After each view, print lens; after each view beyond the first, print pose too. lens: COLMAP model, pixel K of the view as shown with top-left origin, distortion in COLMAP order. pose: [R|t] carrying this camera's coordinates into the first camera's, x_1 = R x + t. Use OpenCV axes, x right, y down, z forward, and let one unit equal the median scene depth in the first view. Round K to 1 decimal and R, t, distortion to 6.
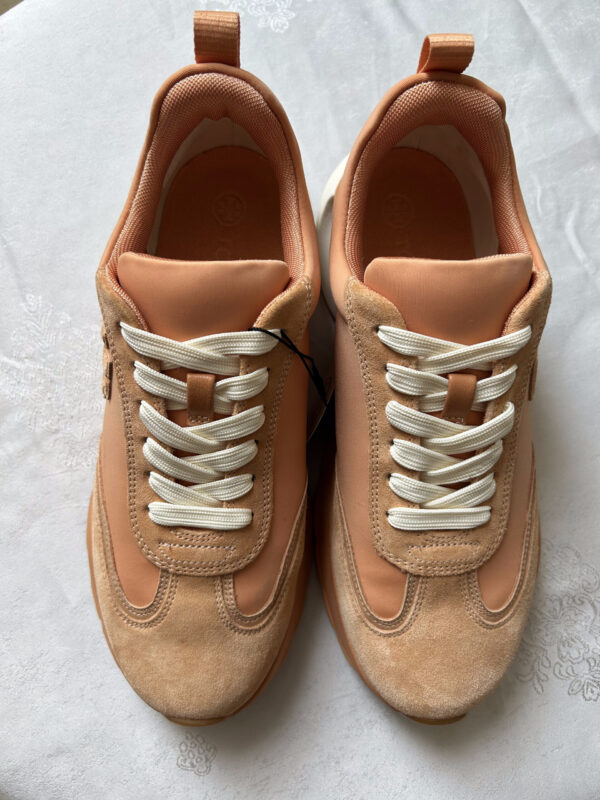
lens RADIAL K [[660.7, 0, 298.8], [0, 660.7, 398.2], [0, 0, 1]] dist [-0.009367, -0.005779]
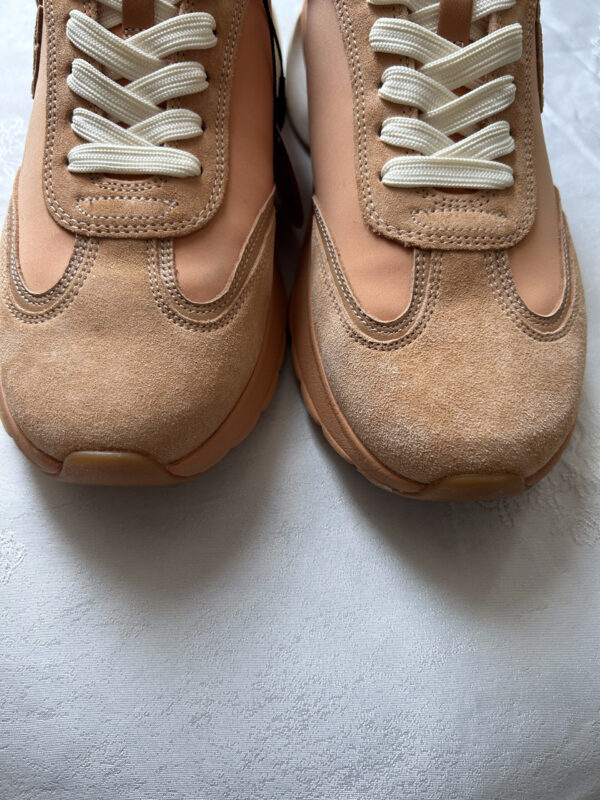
lens RADIAL K [[660.7, 0, 295.9], [0, 660.7, 400.6], [0, 0, 1]] dist [-0.009367, -0.005779]
pose [[0.999800, -0.017388, -0.009897, 0.039525], [0.012960, 0.939709, -0.341728, 0.684040], [0.015242, 0.341532, 0.939747, 0.374778]]
